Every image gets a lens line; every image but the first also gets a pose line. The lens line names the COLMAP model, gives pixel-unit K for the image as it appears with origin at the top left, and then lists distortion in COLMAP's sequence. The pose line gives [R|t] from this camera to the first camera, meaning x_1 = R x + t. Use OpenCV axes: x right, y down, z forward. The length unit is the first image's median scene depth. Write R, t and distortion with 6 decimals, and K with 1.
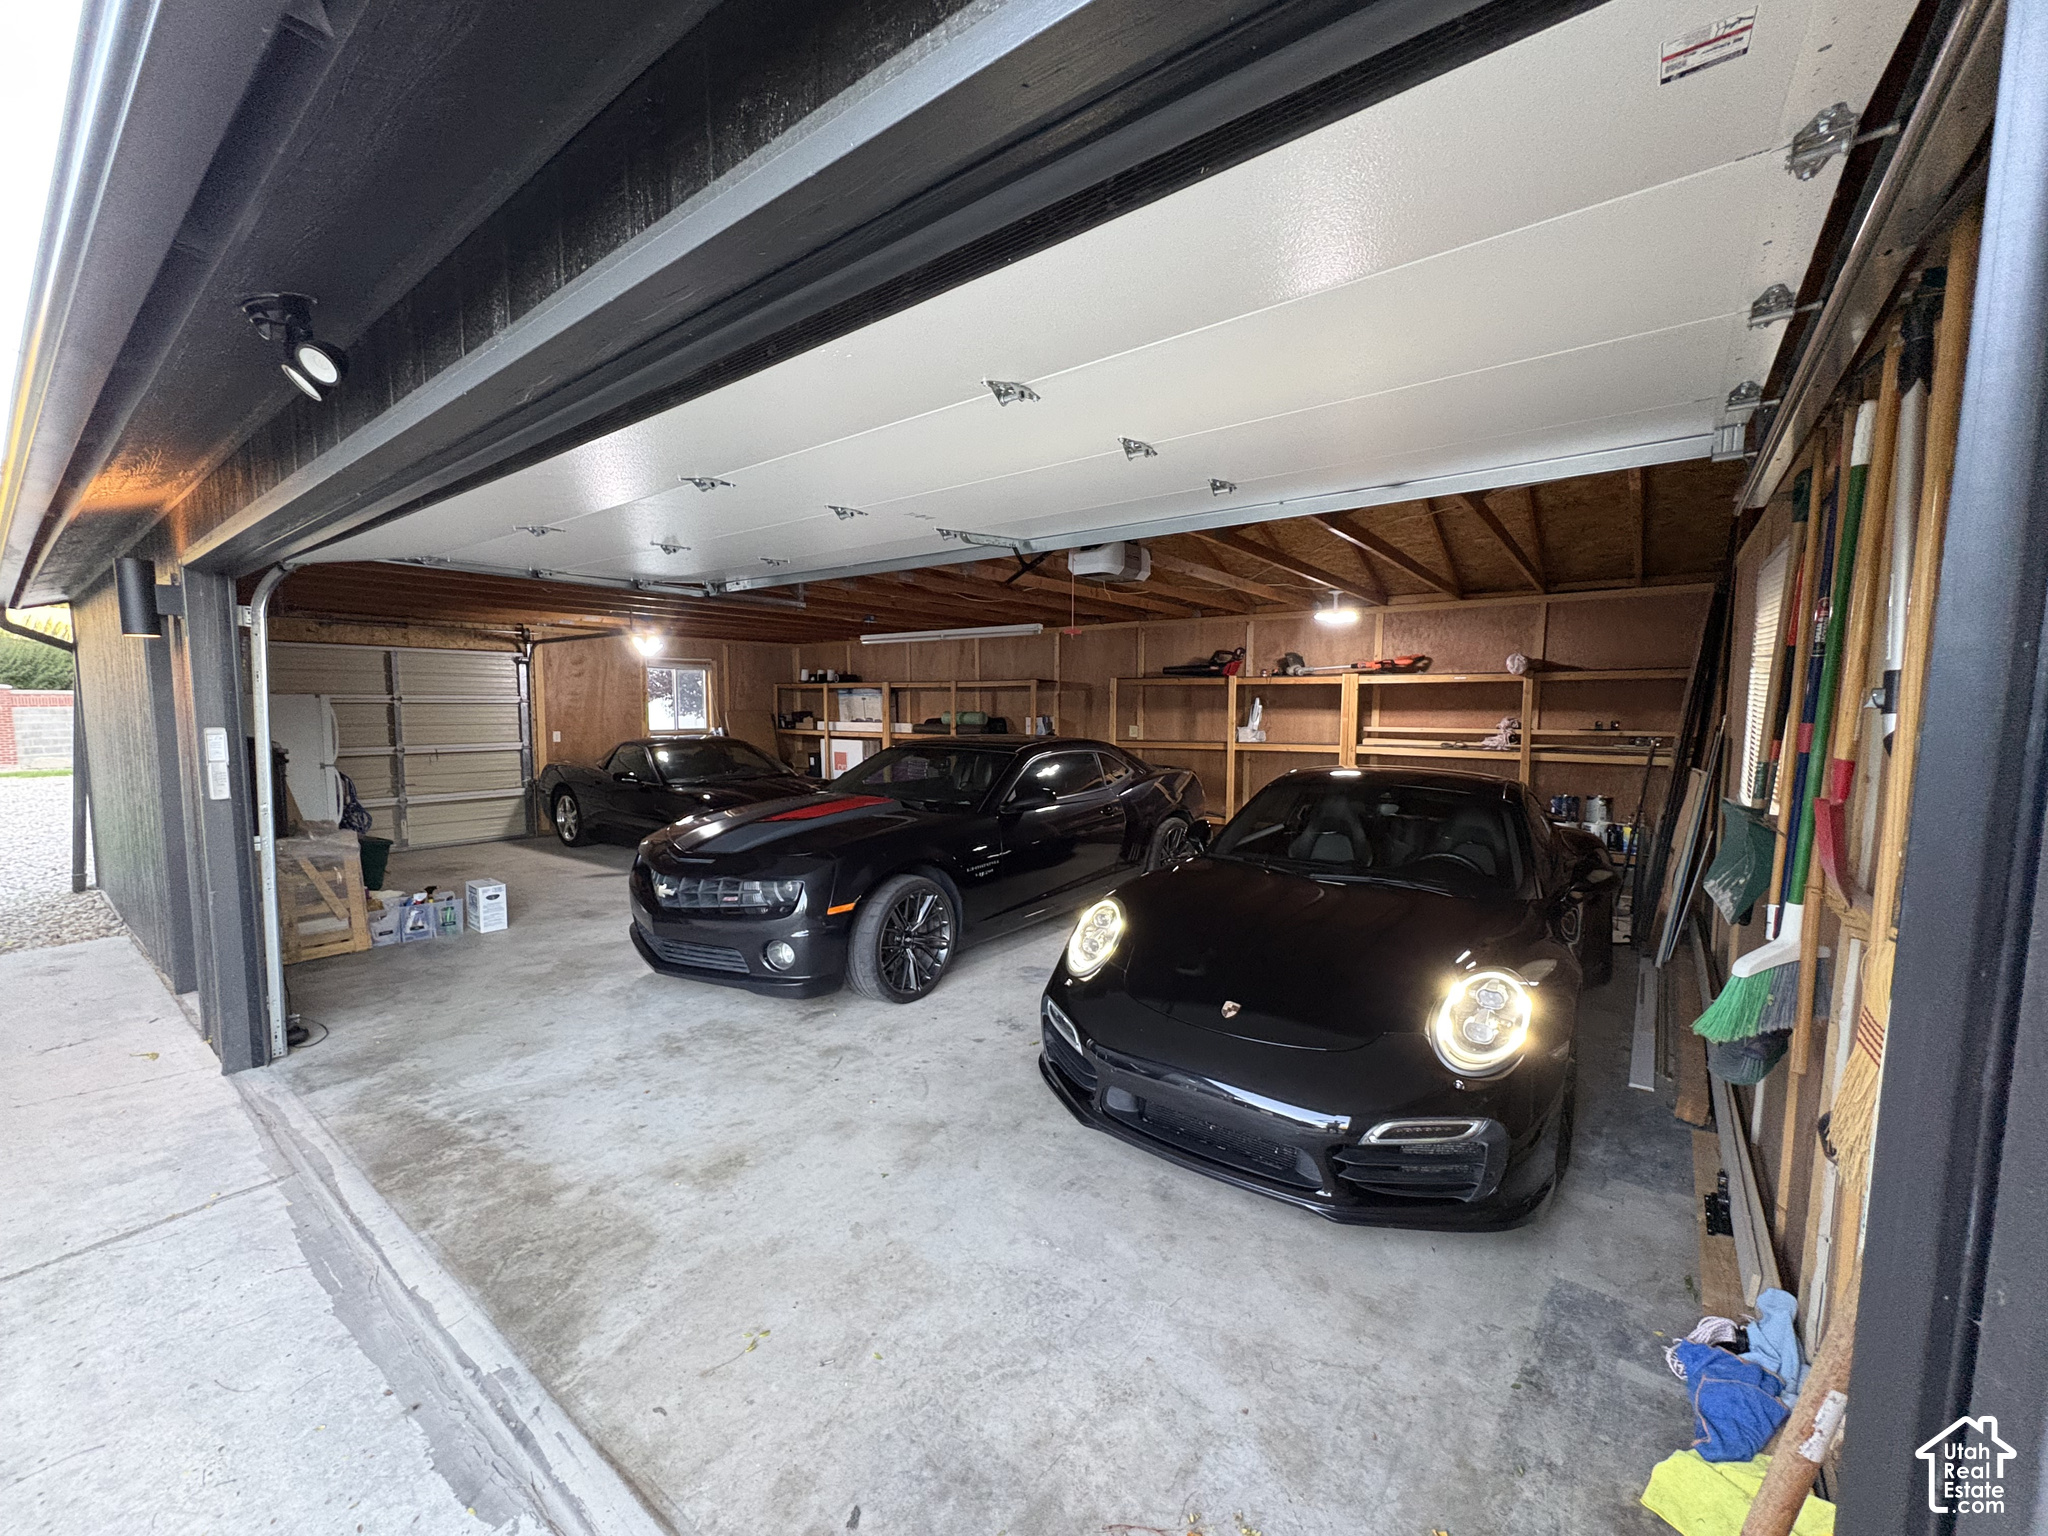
lens RADIAL K [[816.6, 0, 1013.7], [0, 816.6, 777.6], [0, 0, 1]] dist [-0.001711, -0.000134]
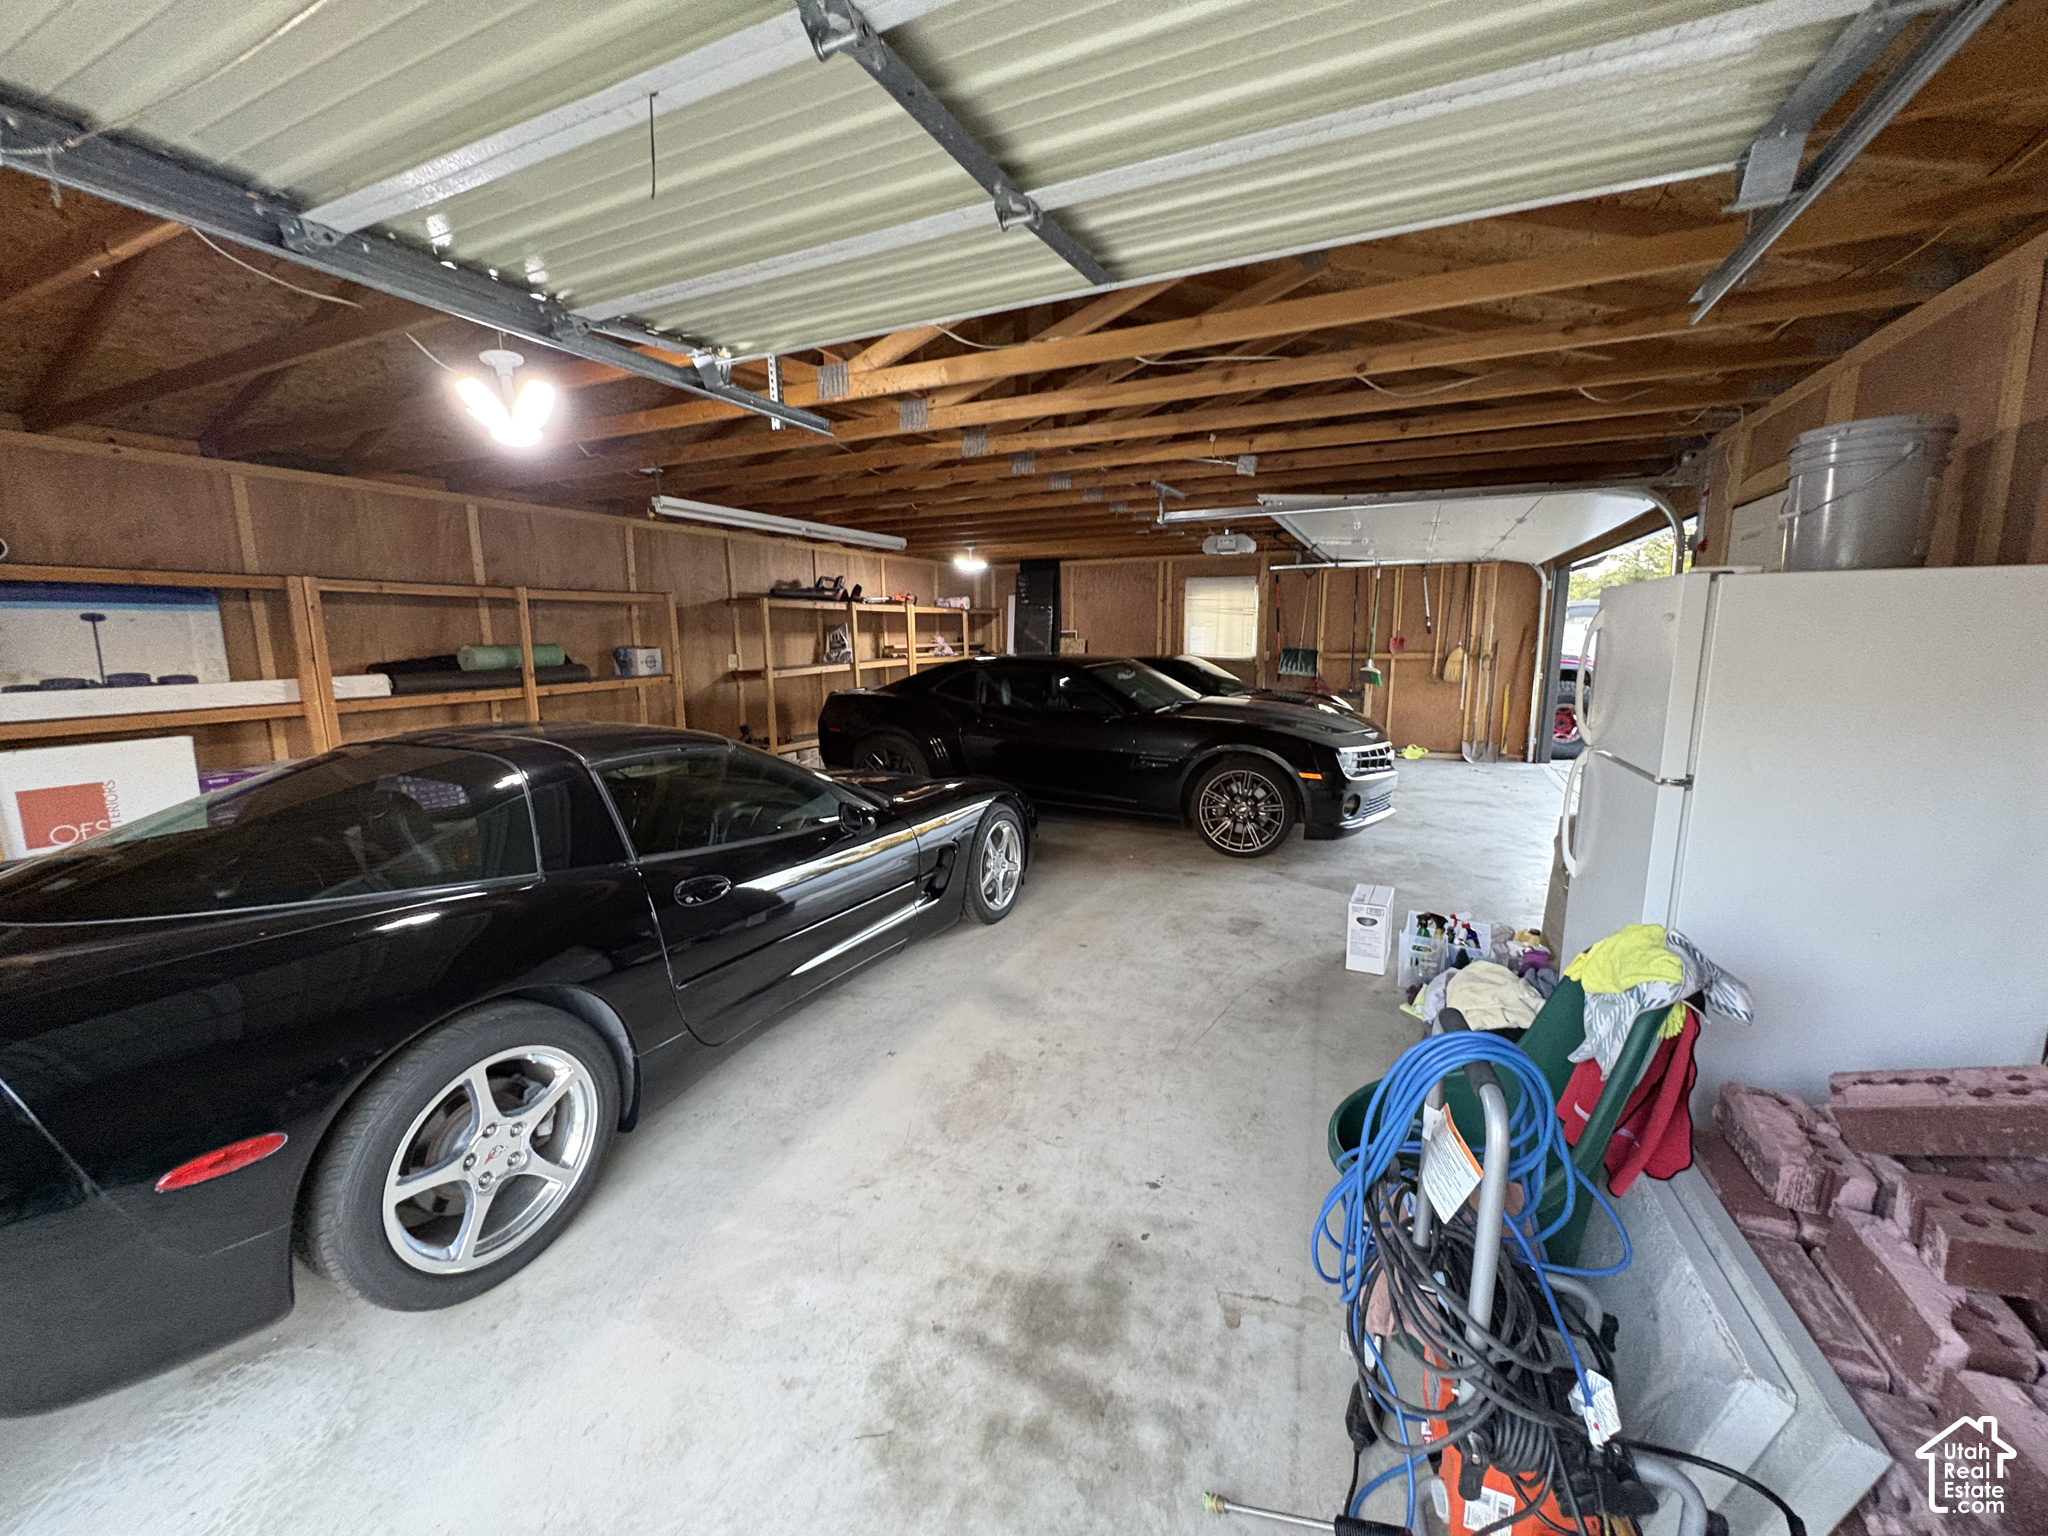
lens RADIAL K [[816.6, 0, 1013.7], [0, 816.6, 777.6], [0, 0, 1]] dist [-0.001711, -0.000134]
pose [[-0.215234, -0.169757, 0.961695, -1.272343], [0.103035, 0.975331, 0.195224, -0.125039], [-0.971112, 0.141107, -0.192433, 1.504259]]
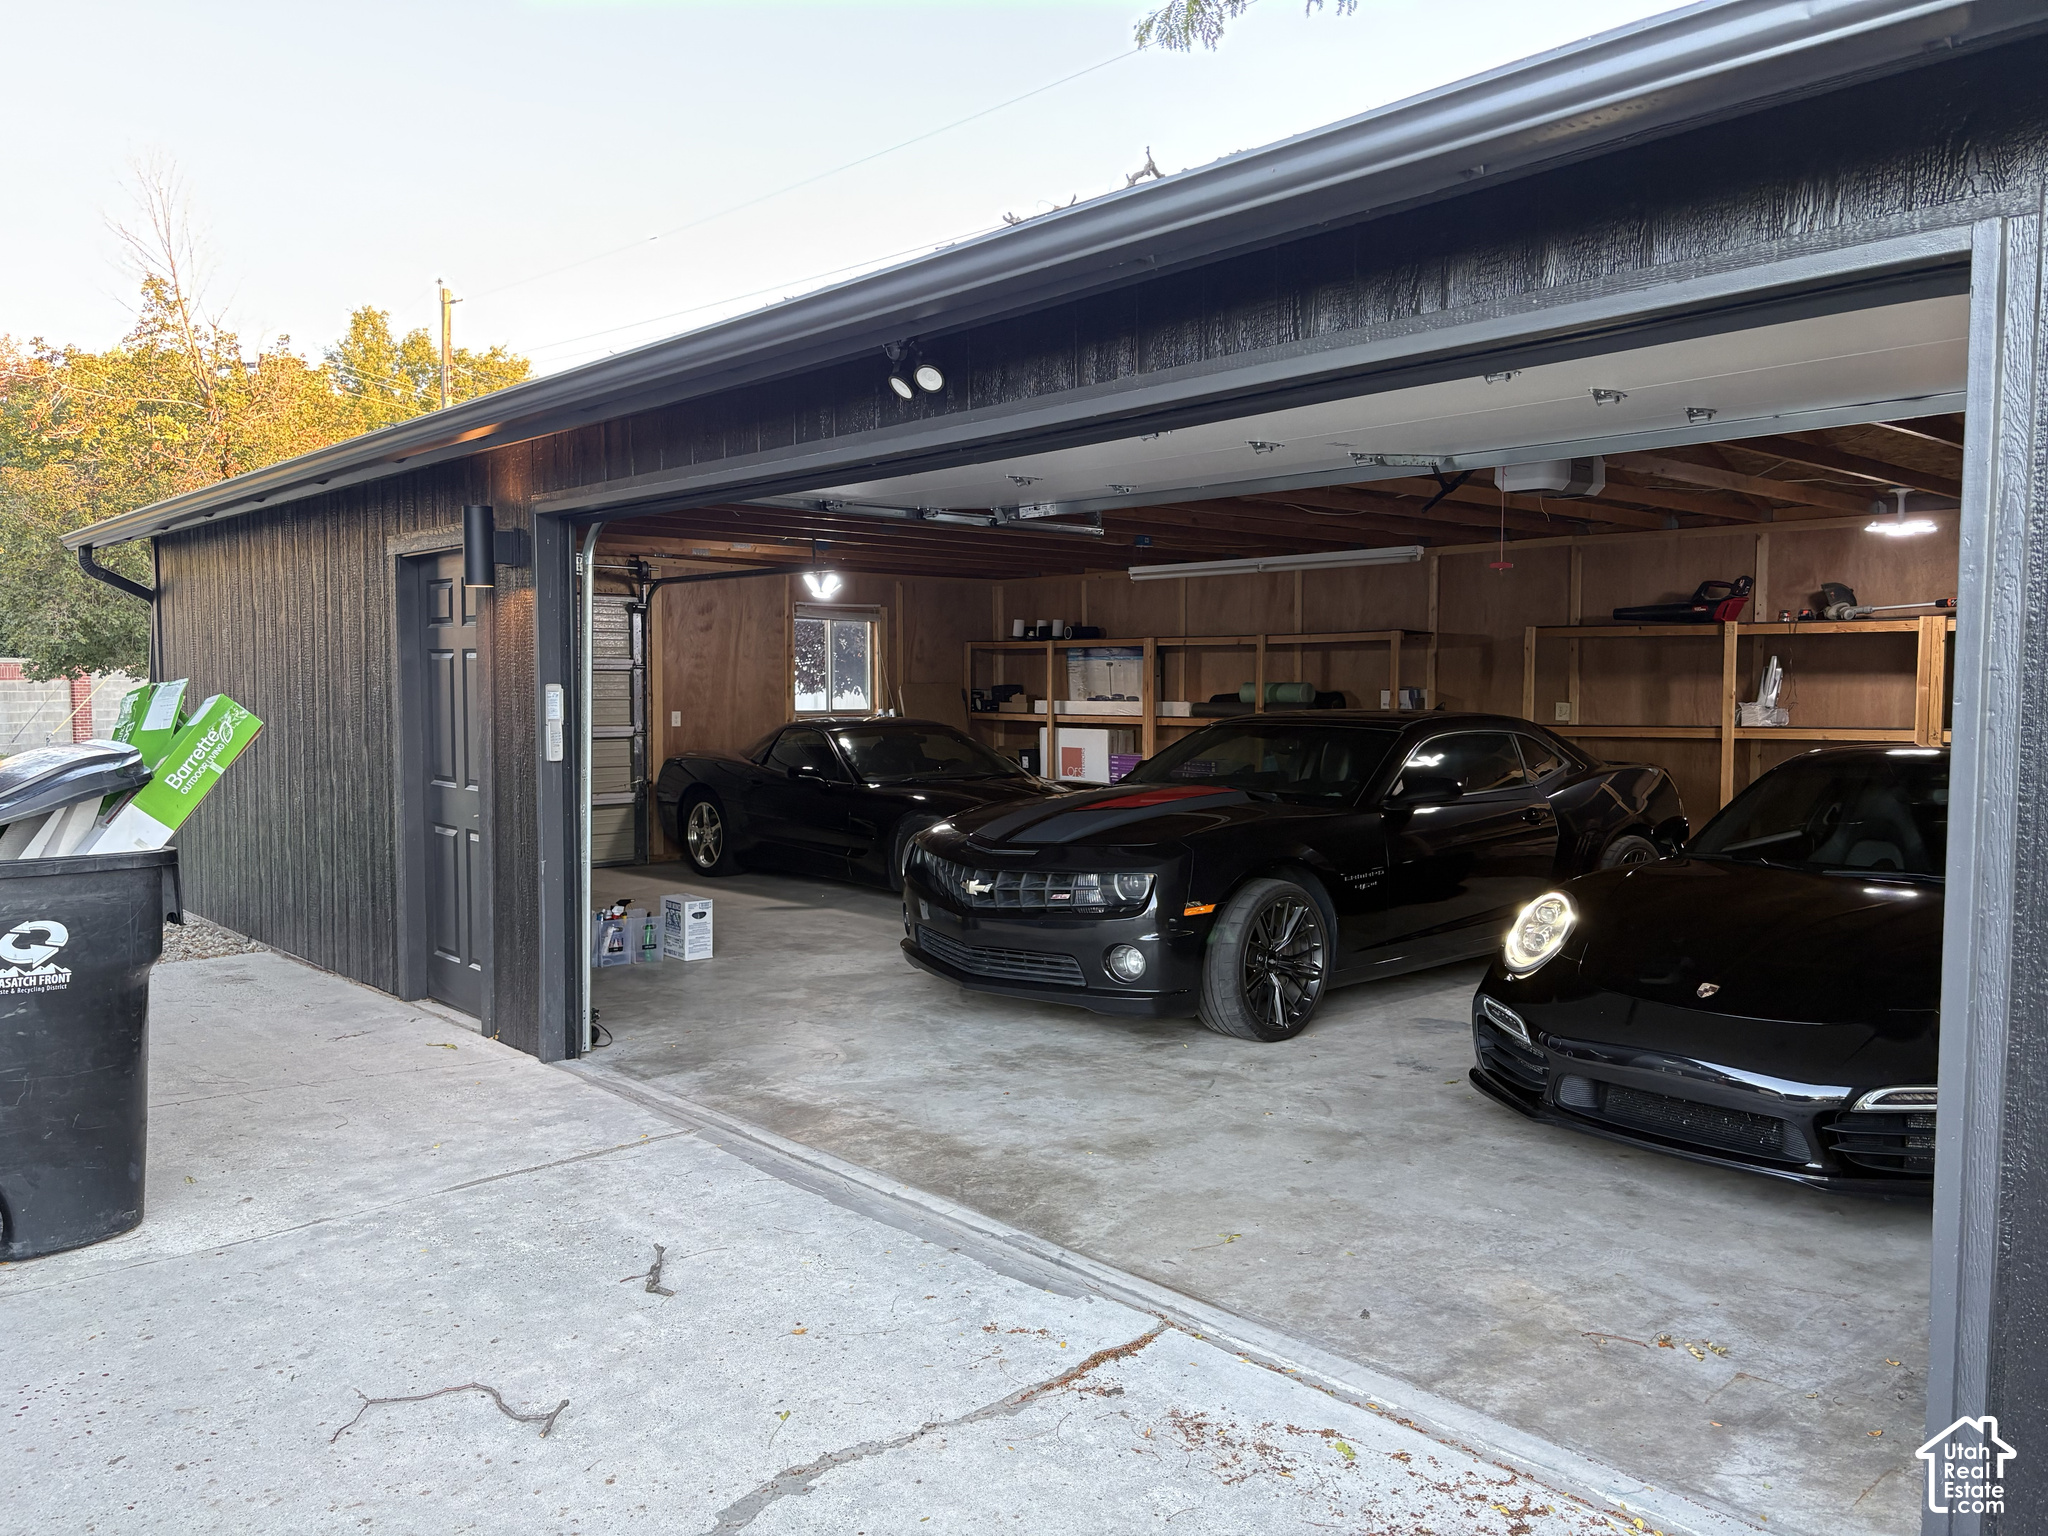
lens RADIAL K [[1532.4, 0, 1024.0], [0, 1532.4, 768.0], [0, 0, 1]] dist [0.111891, -0.205675]
pose [[0.984700, 0.008745, -0.174040, -0.087567], [-0.014676, 0.999354, -0.032820, 0.052895], [0.173640, 0.034872, 0.984192, -0.398408]]
